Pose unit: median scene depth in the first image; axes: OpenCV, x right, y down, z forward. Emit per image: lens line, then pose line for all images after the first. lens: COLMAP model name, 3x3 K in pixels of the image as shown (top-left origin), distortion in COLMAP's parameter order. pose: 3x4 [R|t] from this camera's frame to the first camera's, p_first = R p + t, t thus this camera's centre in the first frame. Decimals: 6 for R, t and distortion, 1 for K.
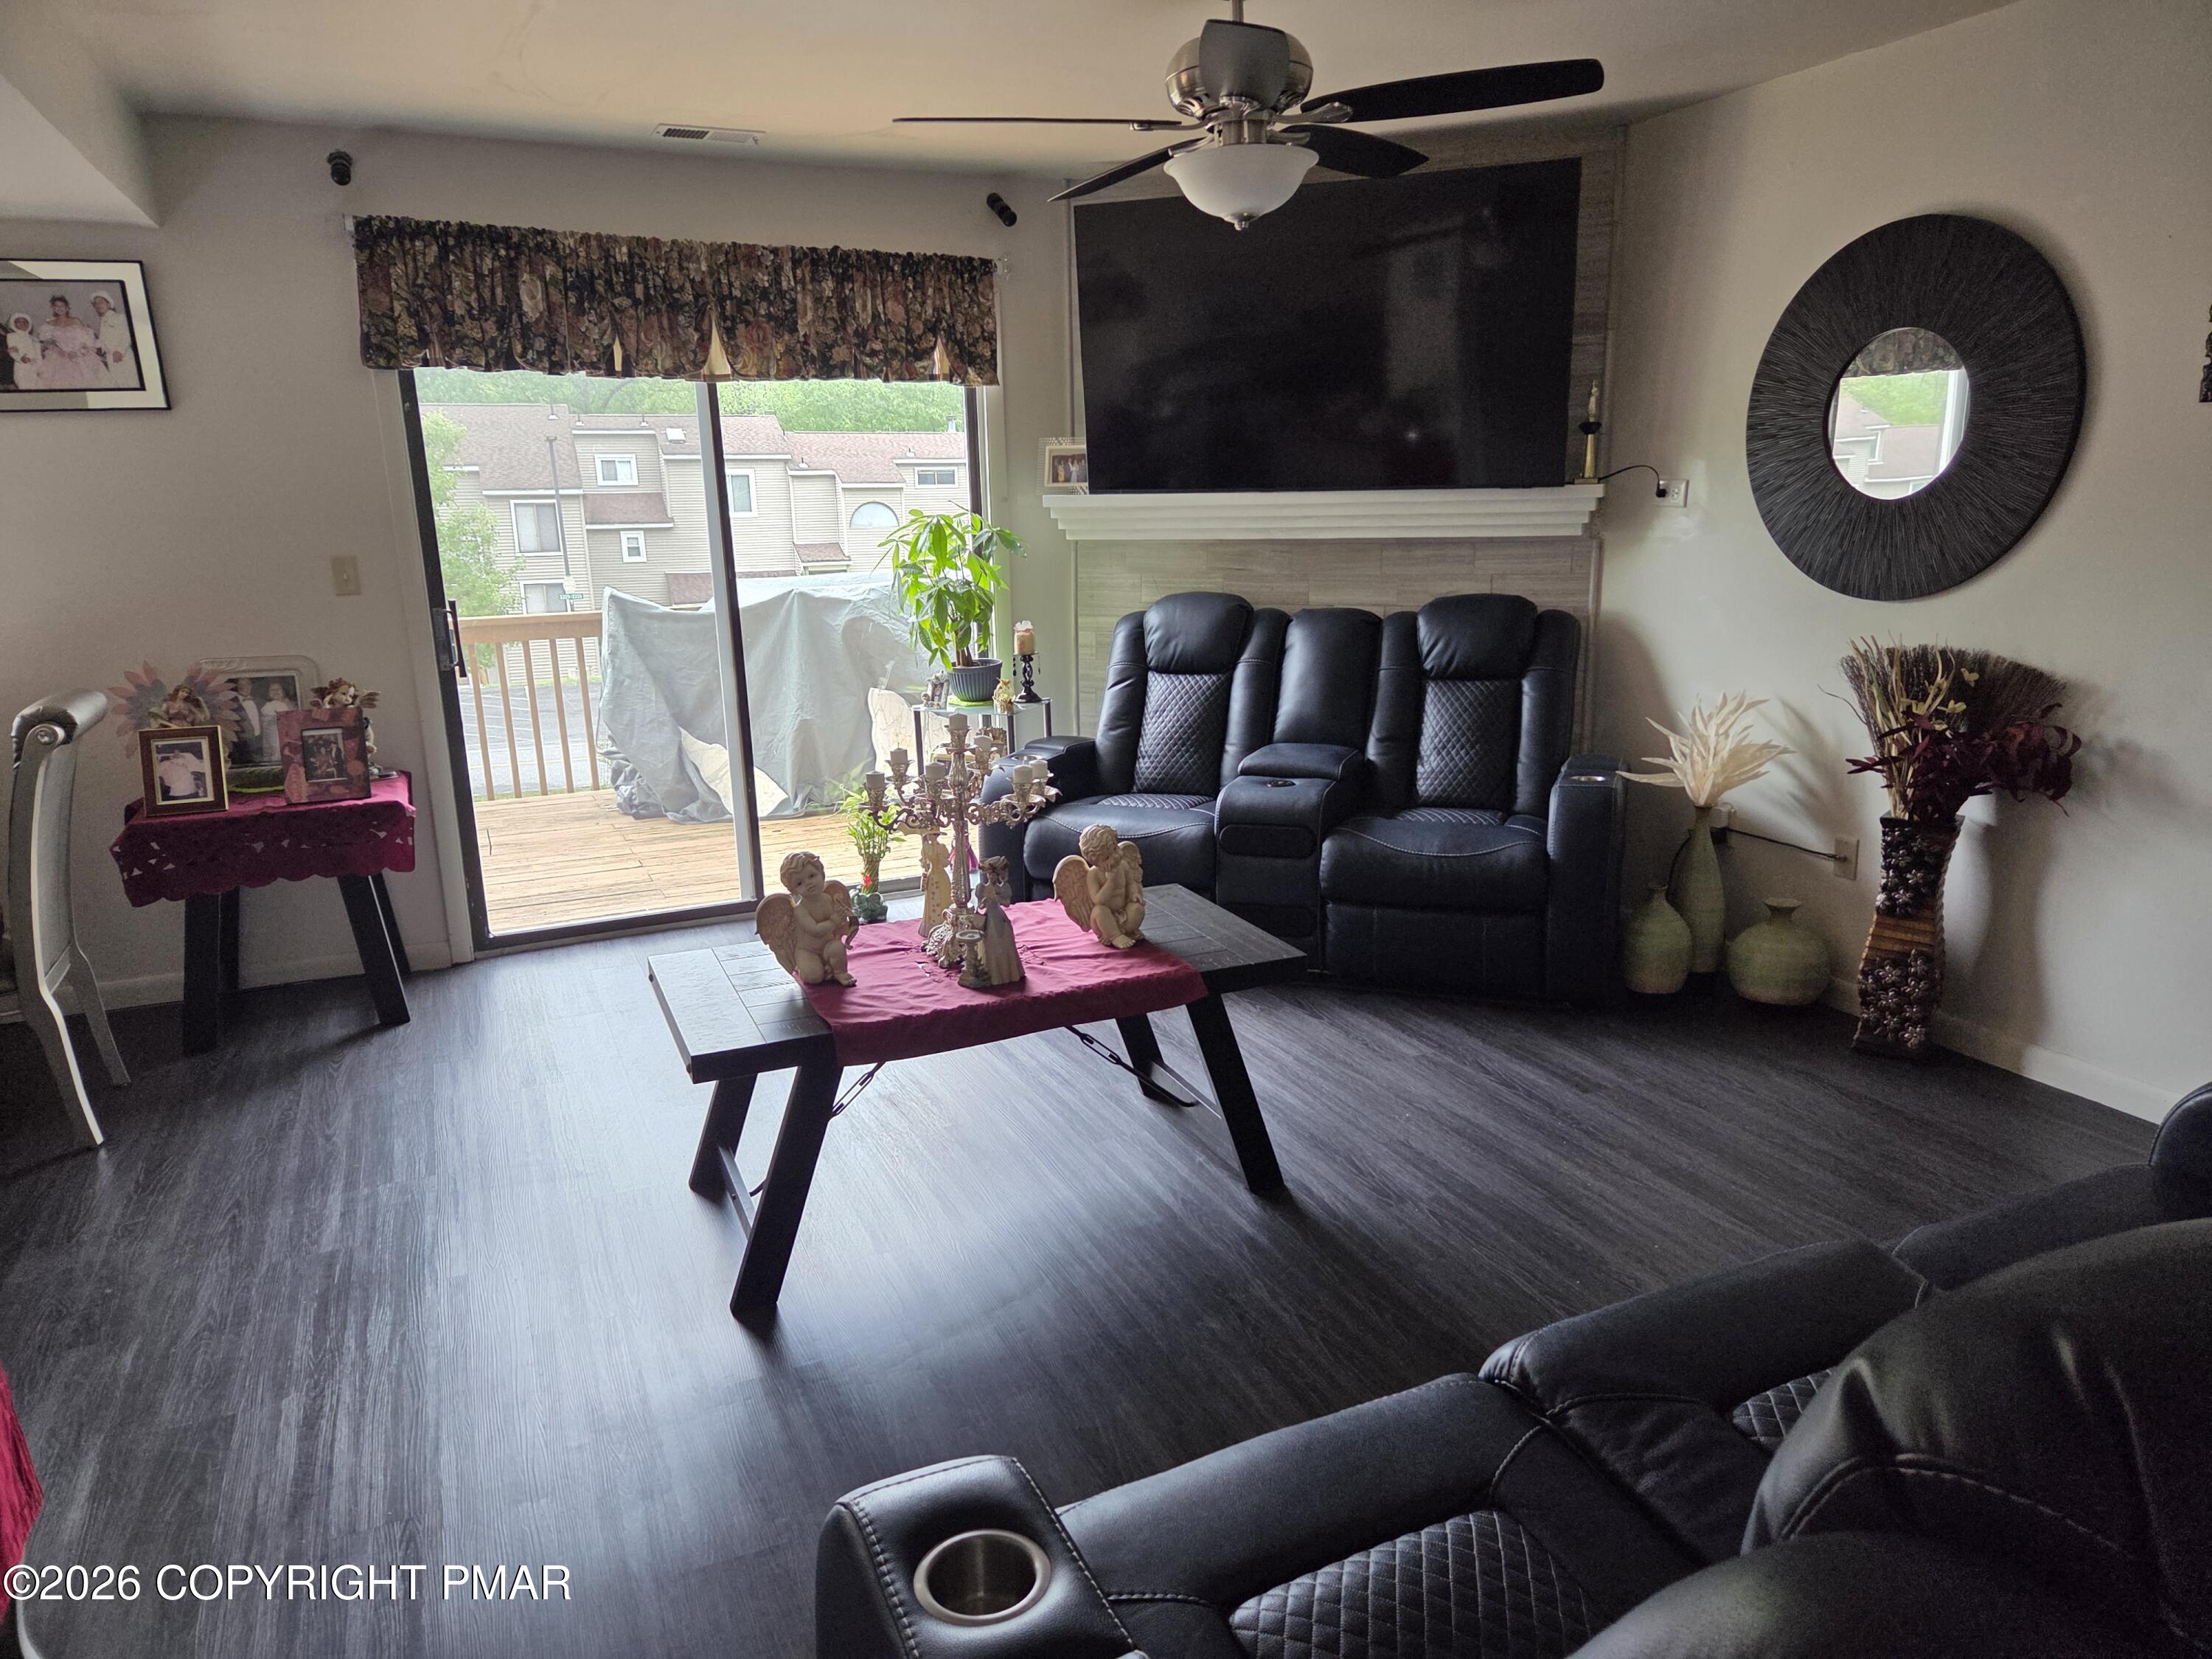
lens RADIAL K [[1486.7, 0, 1118.6], [0, 1486.7, 838.6], [0, 0, 1]] dist [0.066442, -0.043444]
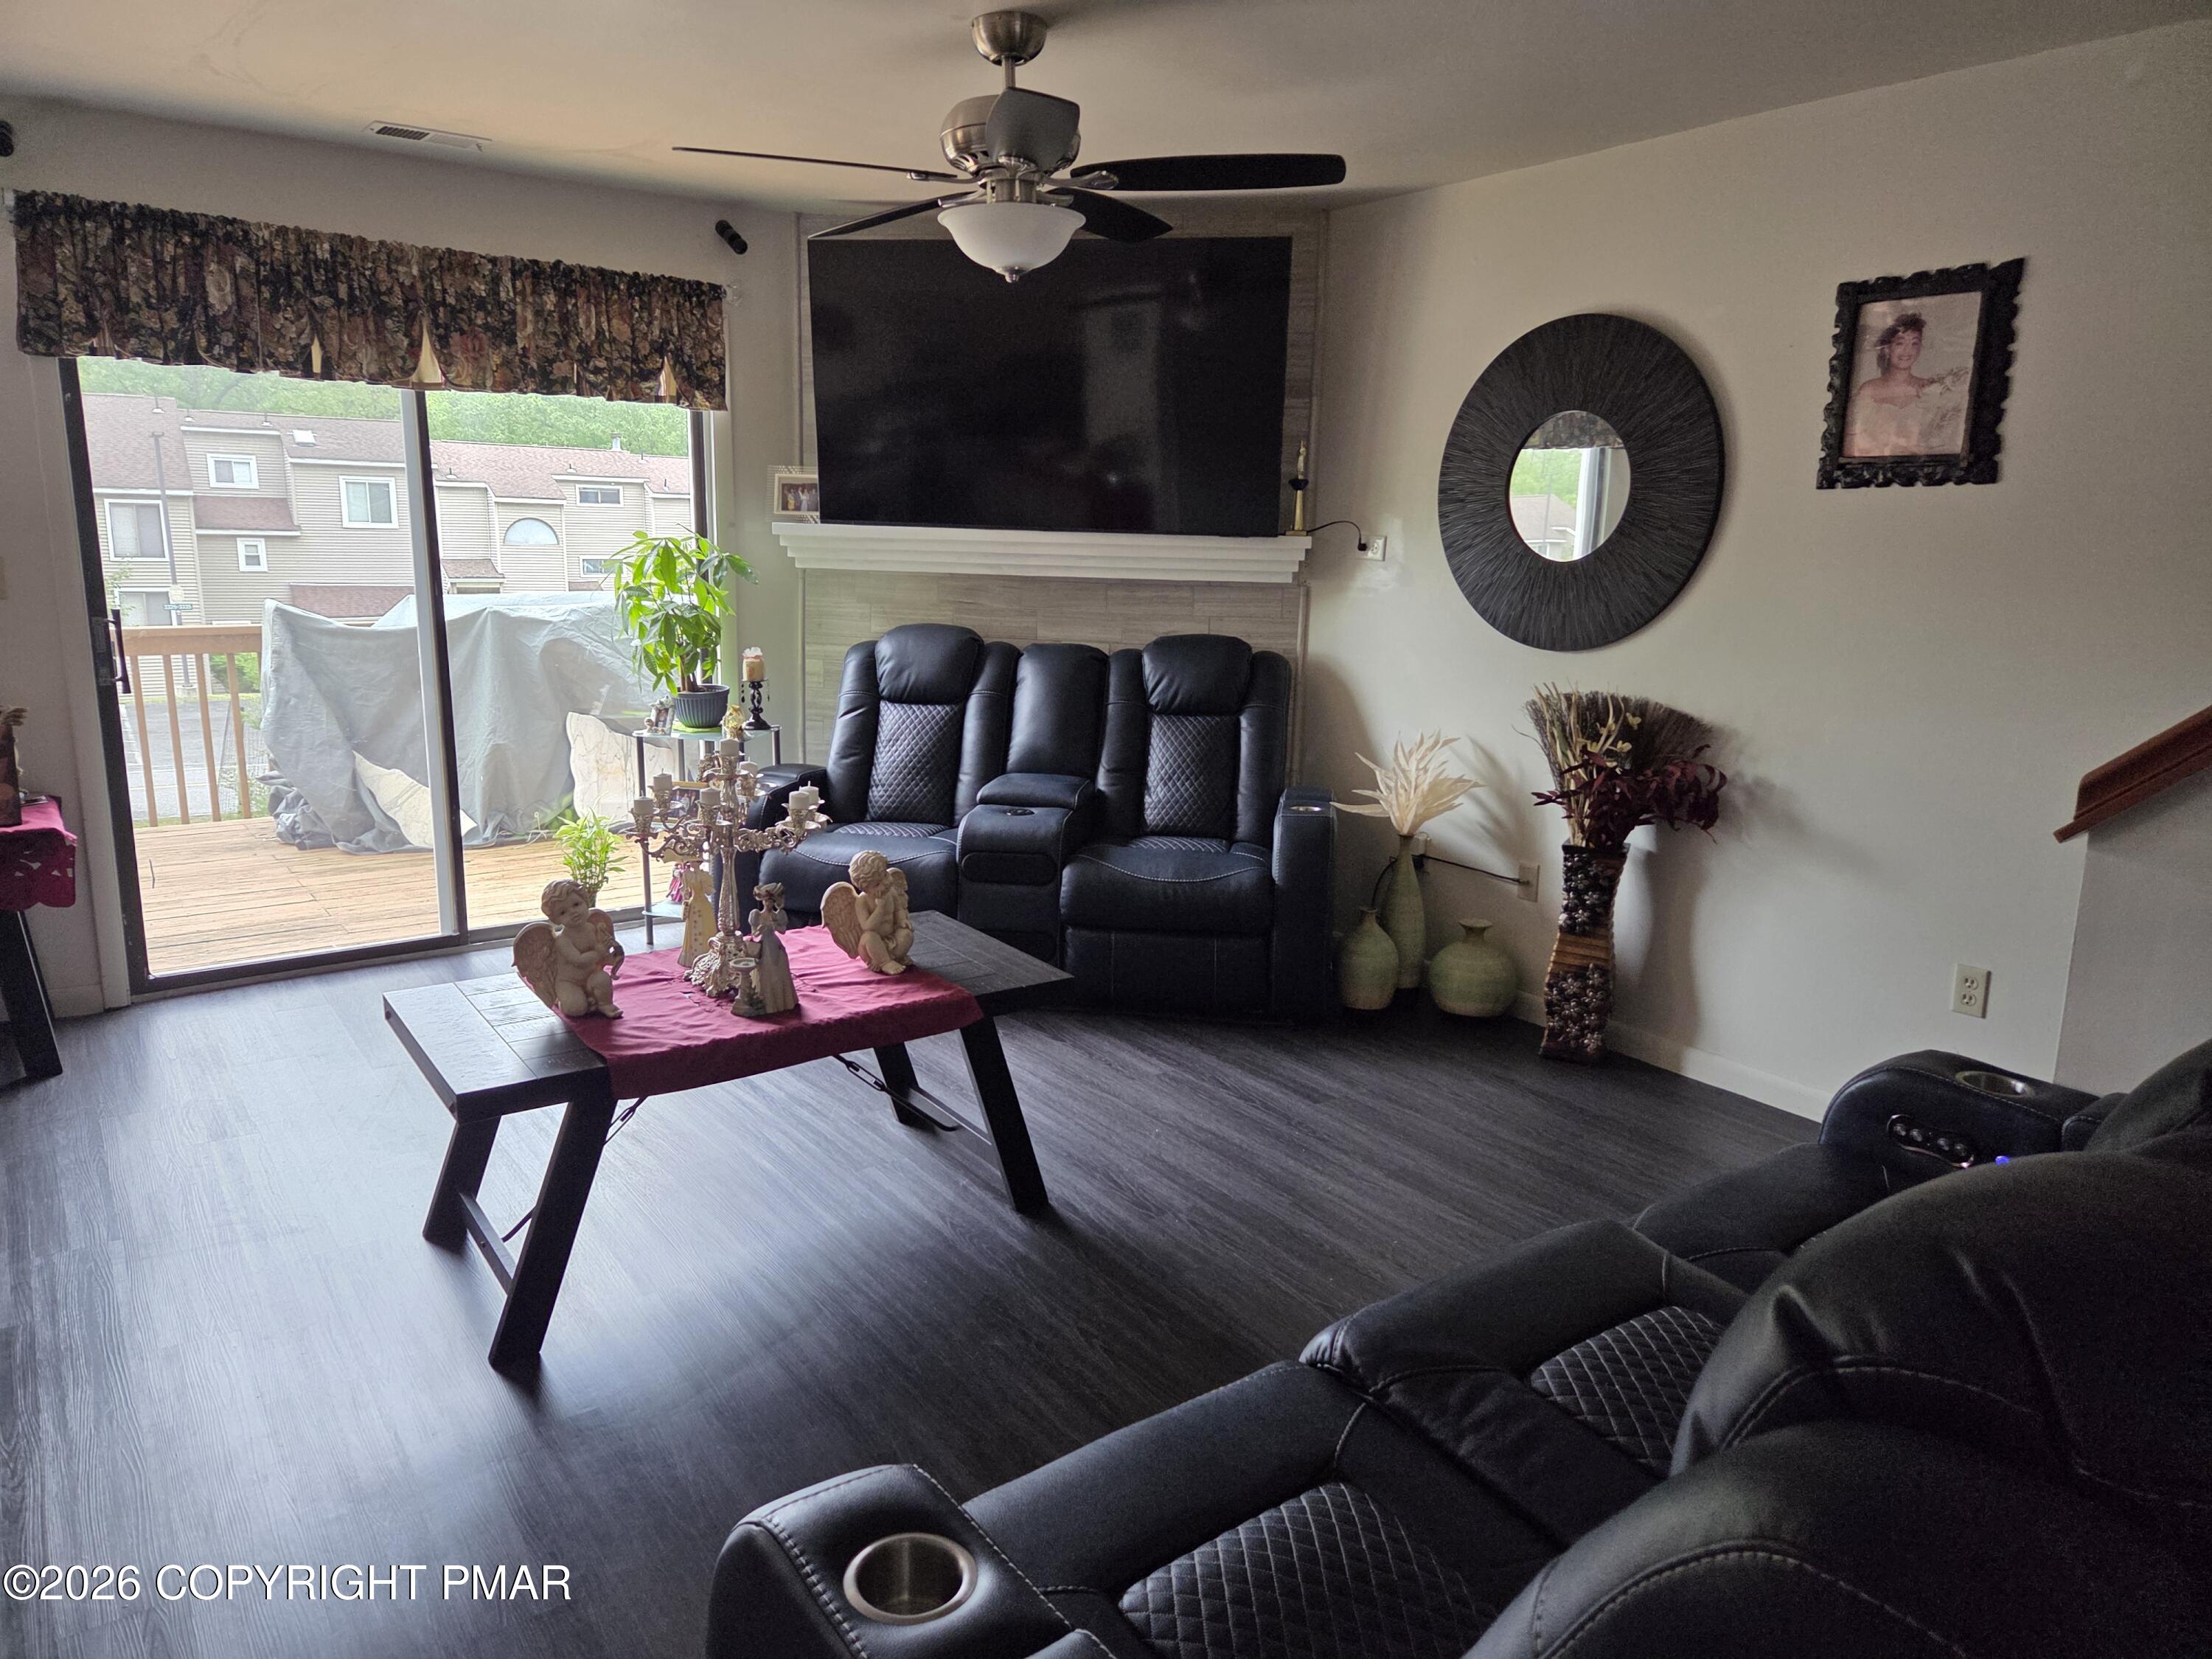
lens RADIAL K [[1486.7, 0, 1082.0], [0, 1486.7, 818.2], [0, 0, 1]] dist [0.066442, -0.043444]
pose [[0.981087, 0.003073, 0.193543, -0.047456], [0.003643, 0.999404, -0.034334, 0.002371], [-0.193533, 0.034389, 0.980491, -0.012413]]
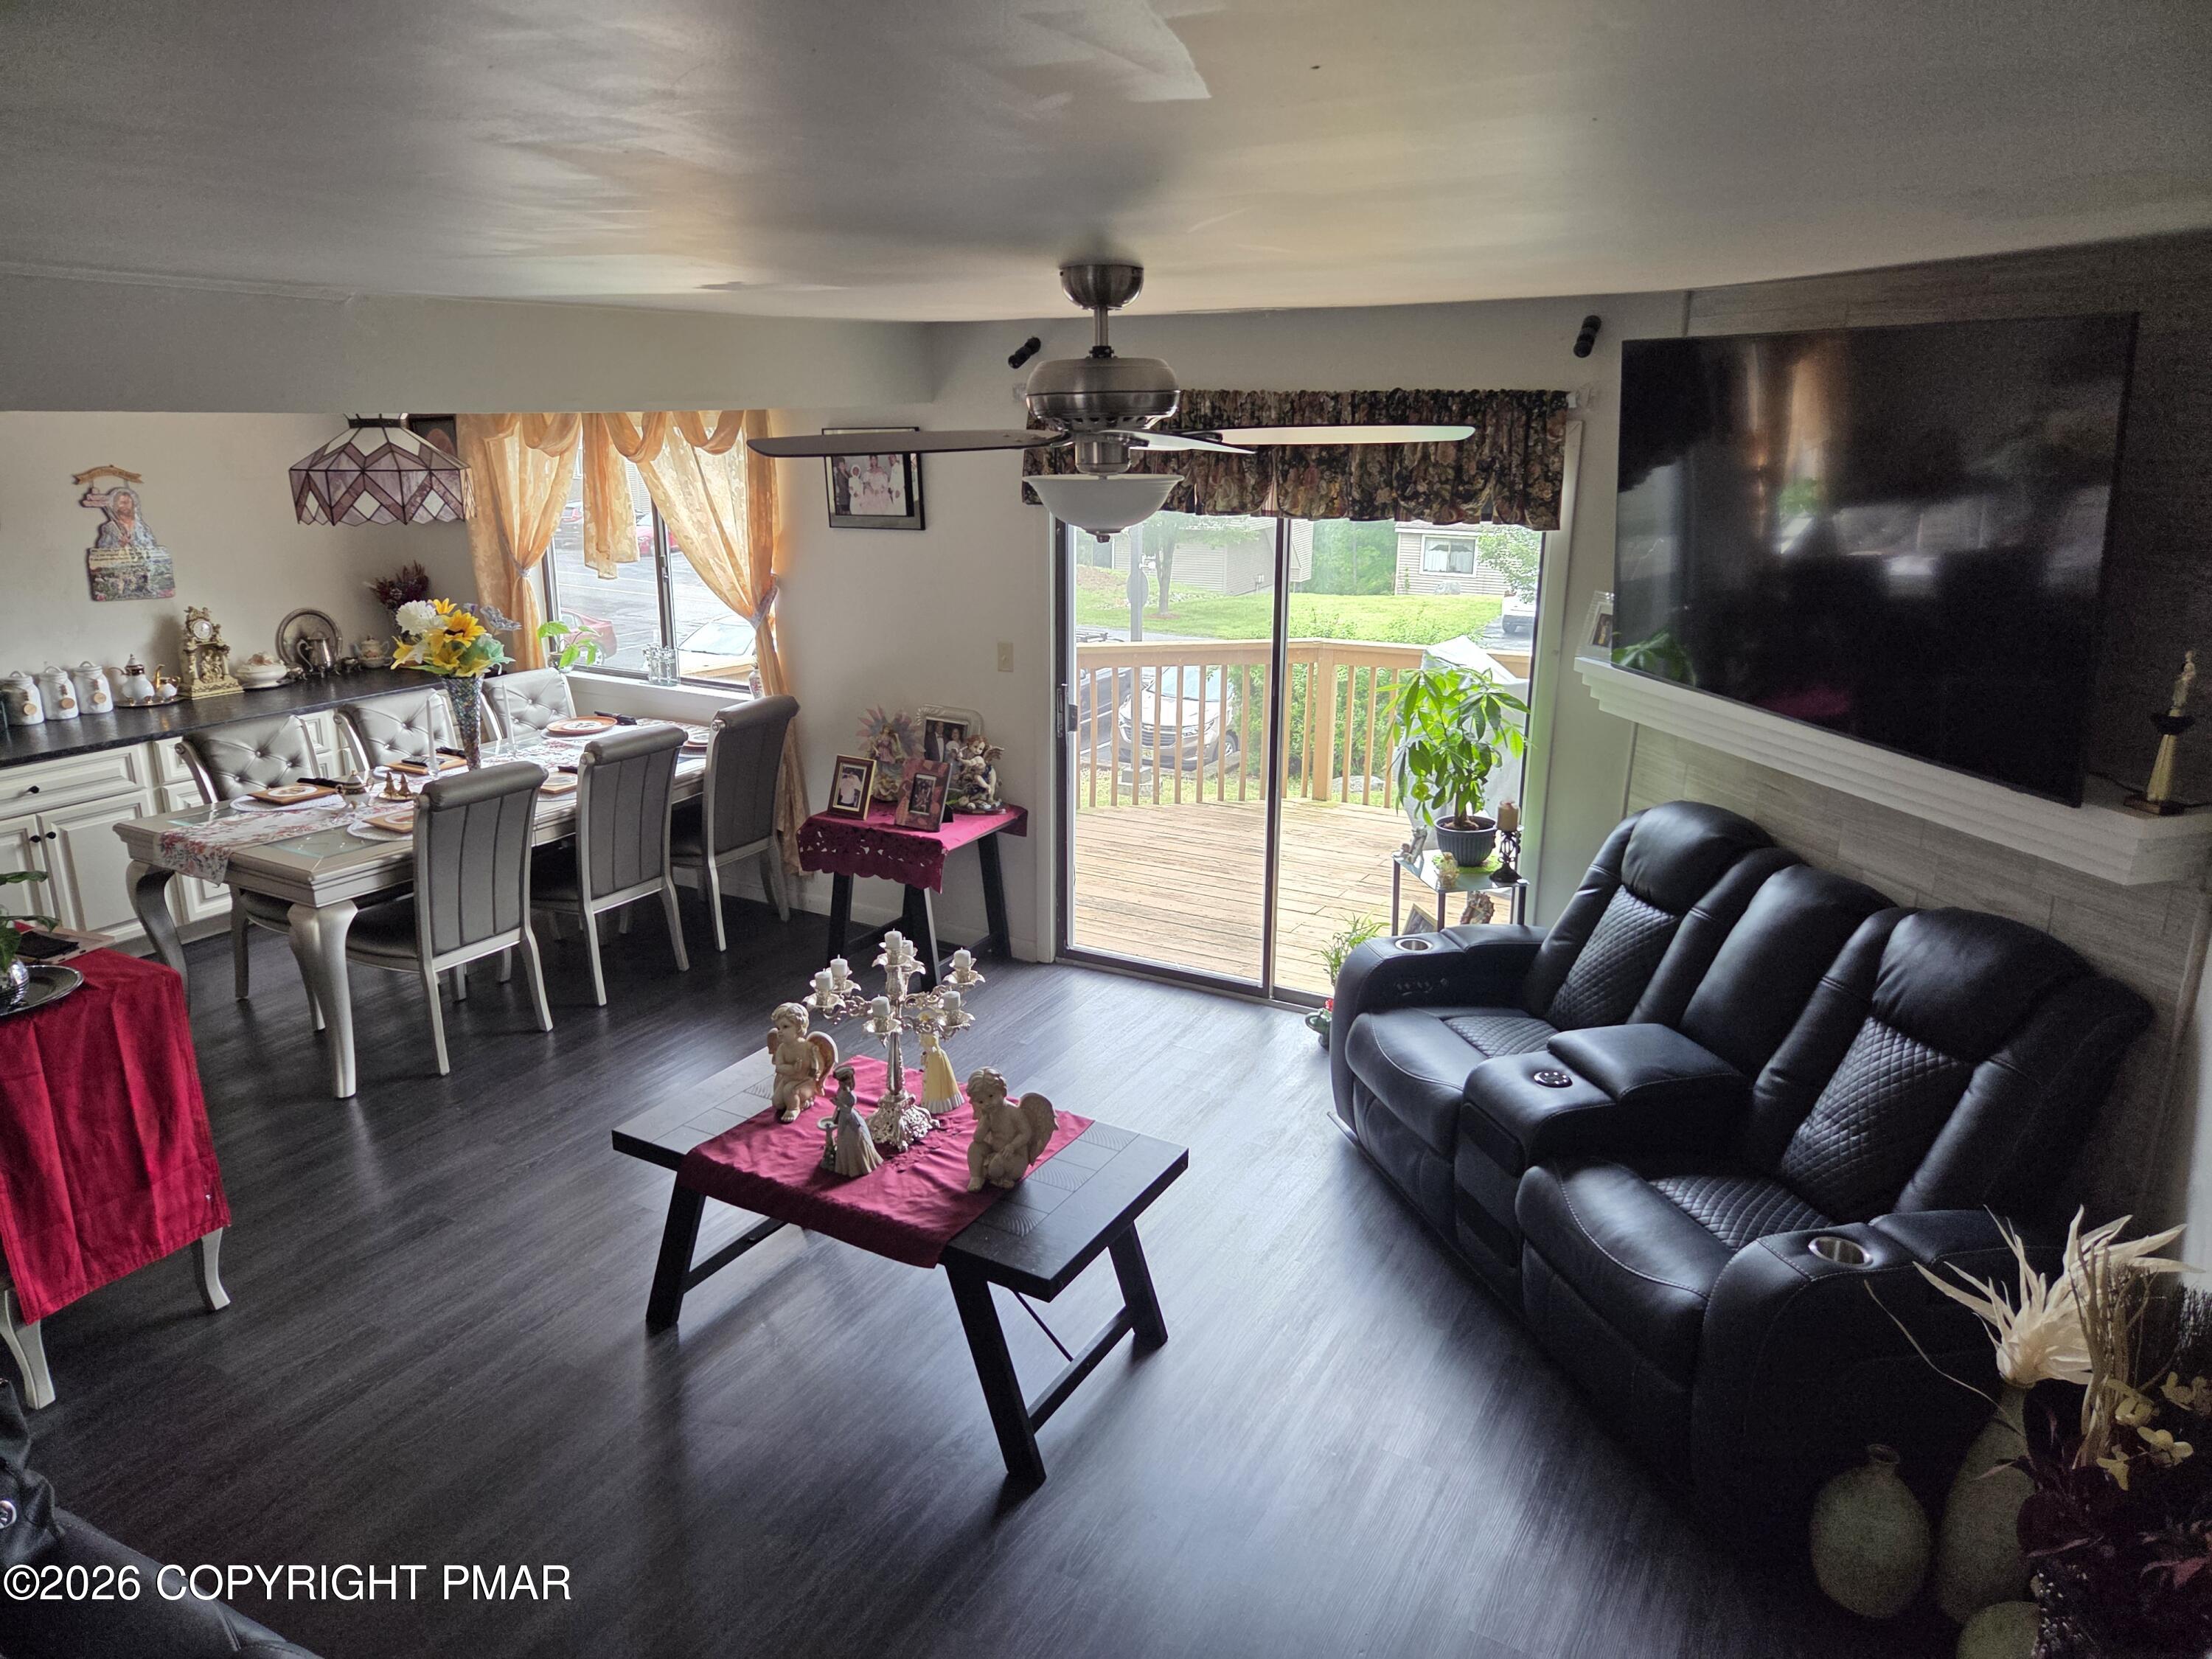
lens RADIAL K [[1486.7, 0, 1089.0], [0, 1486.7, 826.1], [0, 0, 1]] dist [0.066442, -0.043444]
pose [[0.576656, 0.246171, -0.779017, 0.580292], [-0.195694, 0.967386, 0.160836, -0.258511], [0.793204, 0.059702, 0.606023, 0.290477]]
